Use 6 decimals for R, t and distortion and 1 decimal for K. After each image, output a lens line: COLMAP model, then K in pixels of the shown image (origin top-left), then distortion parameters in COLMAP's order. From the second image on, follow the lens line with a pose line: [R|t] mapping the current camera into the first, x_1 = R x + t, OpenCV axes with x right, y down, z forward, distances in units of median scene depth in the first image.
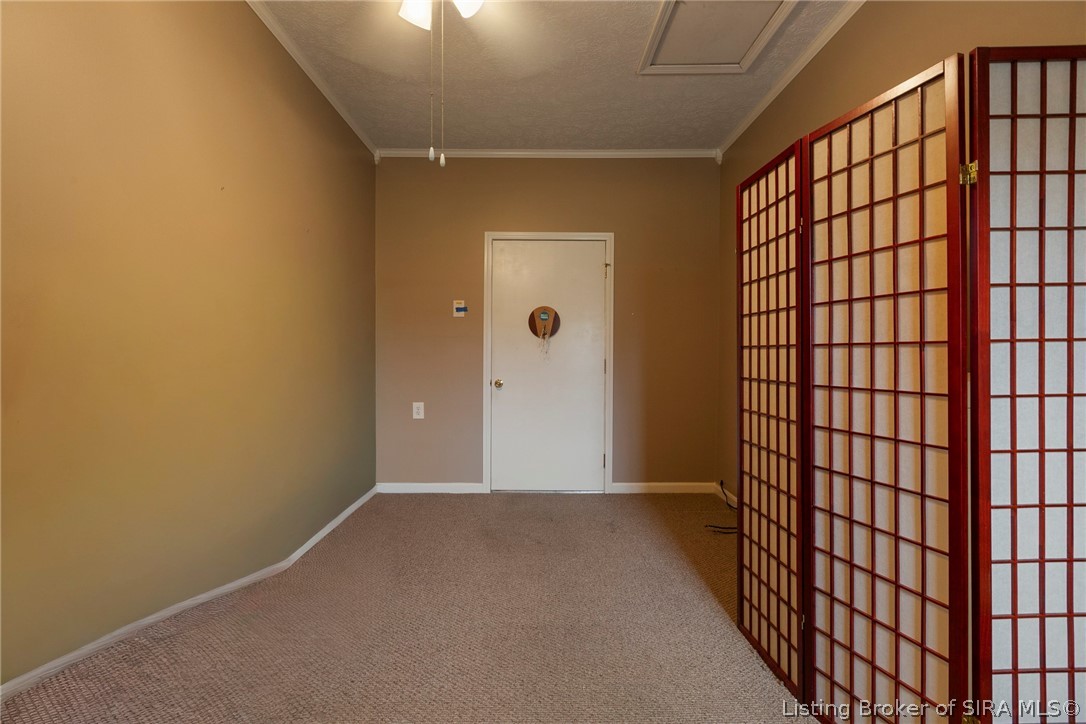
lens RADIAL K [[480.3, 0, 541.9], [0, 480.3, 352.7], [0, 0, 1]] dist [0.004791, -0.000166]
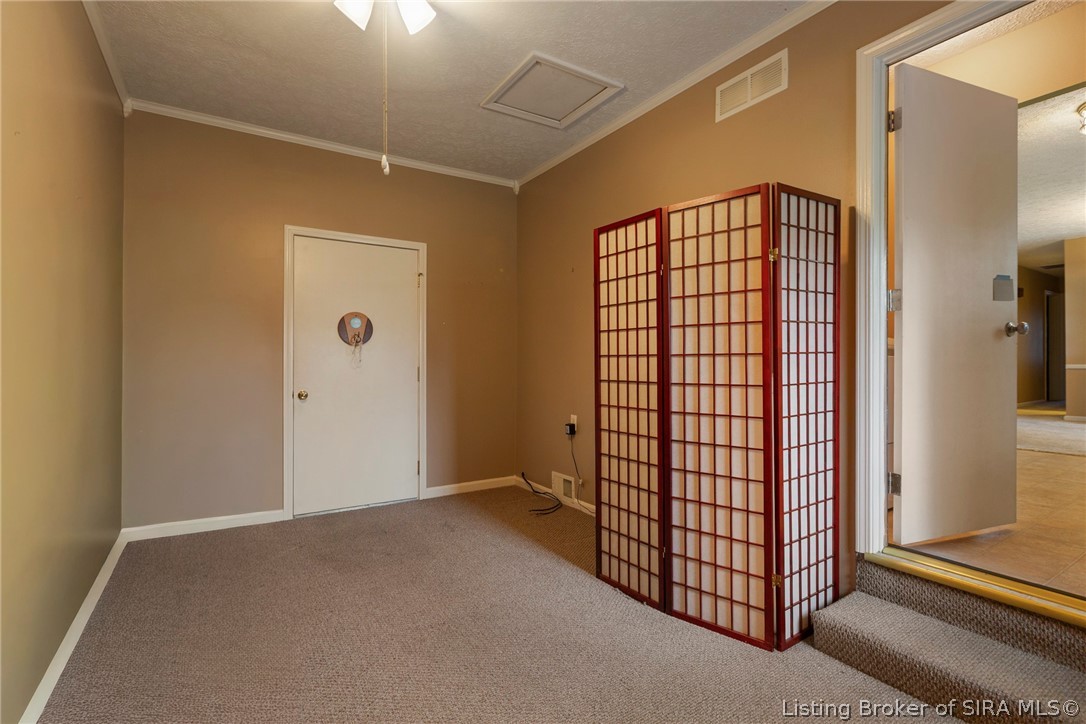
lens RADIAL K [[486.2, 0, 541.7], [0, 486.2, 357.1], [0, 0, 1]] dist [0.001251, 0.000198]
pose [[0.854304, 0.000348, 0.519774, -0.257286], [0.003190, 0.999977, -0.005913, -0.001123], [-0.519765, 0.006710, 0.854283, -0.013827]]
